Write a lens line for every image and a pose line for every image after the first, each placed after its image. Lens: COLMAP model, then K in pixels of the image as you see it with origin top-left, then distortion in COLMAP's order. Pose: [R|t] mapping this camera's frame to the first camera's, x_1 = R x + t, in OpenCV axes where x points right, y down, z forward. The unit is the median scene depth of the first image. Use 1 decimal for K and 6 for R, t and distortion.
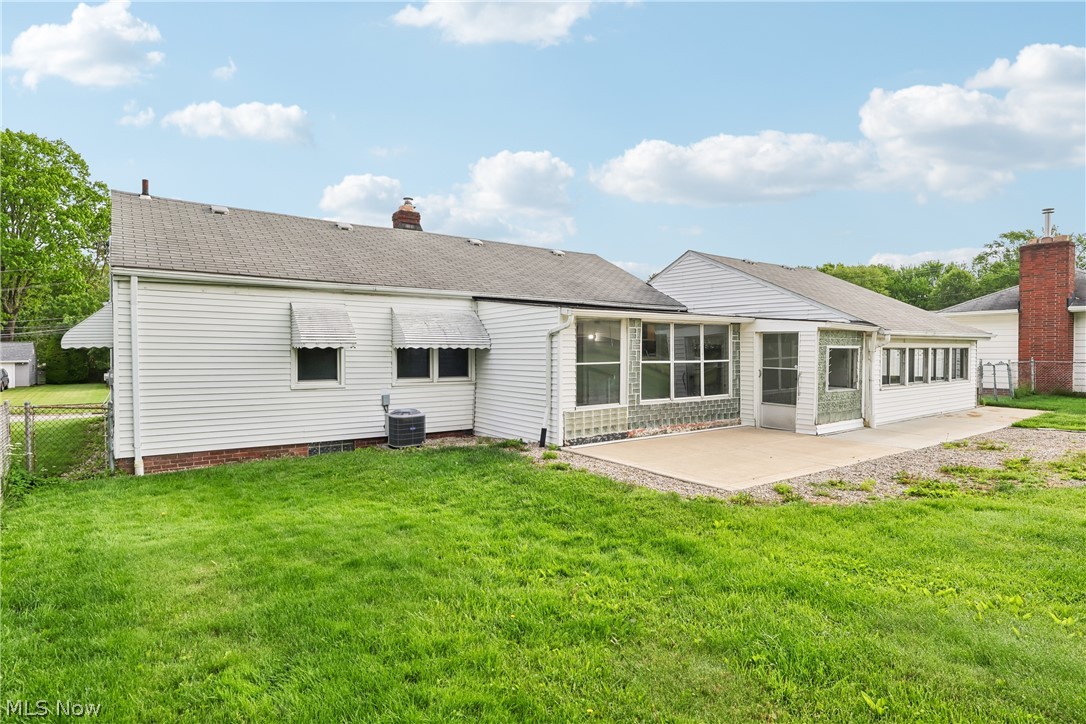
lens RADIAL K [[572.6, 0, 547.9], [0, 572.6, 361.7], [0, 0, 1]] dist [0.004811, -0.000007]
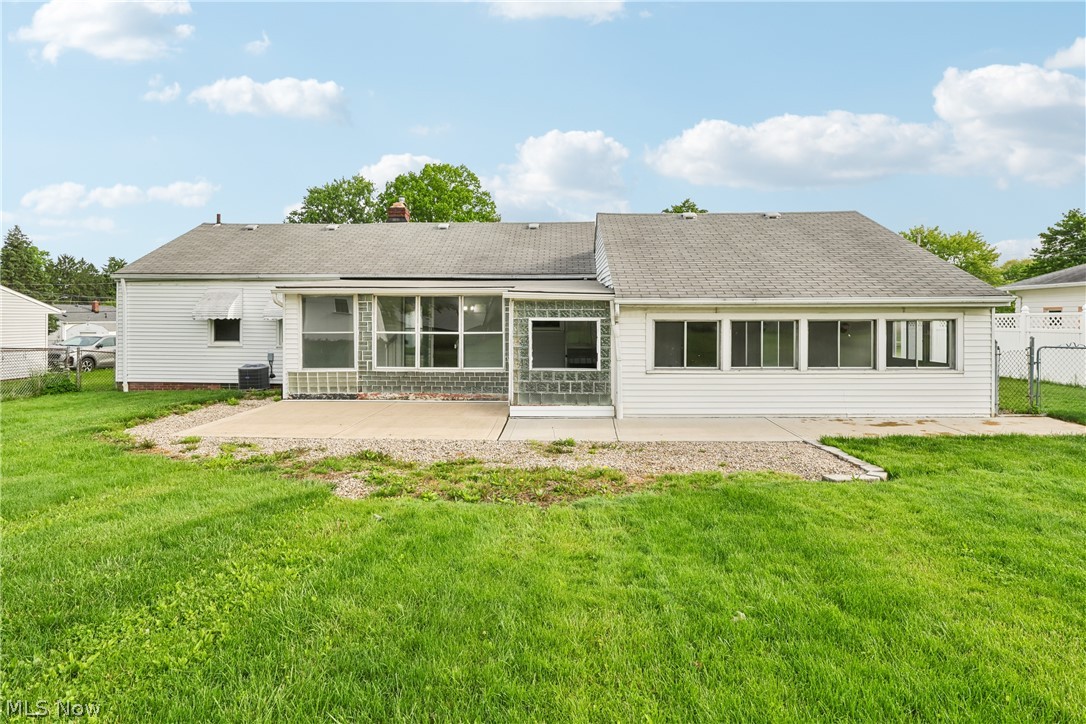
lens RADIAL K [[572.6, 0, 565.0], [0, 572.6, 318.5], [0, 0, 1]] dist [0.004811, -0.000007]
pose [[0.795275, 0.002827, -0.606242, 1.072658], [-0.011828, 0.999871, -0.010855, -0.018023], [0.606133, 0.015803, 0.795206, 0.318628]]
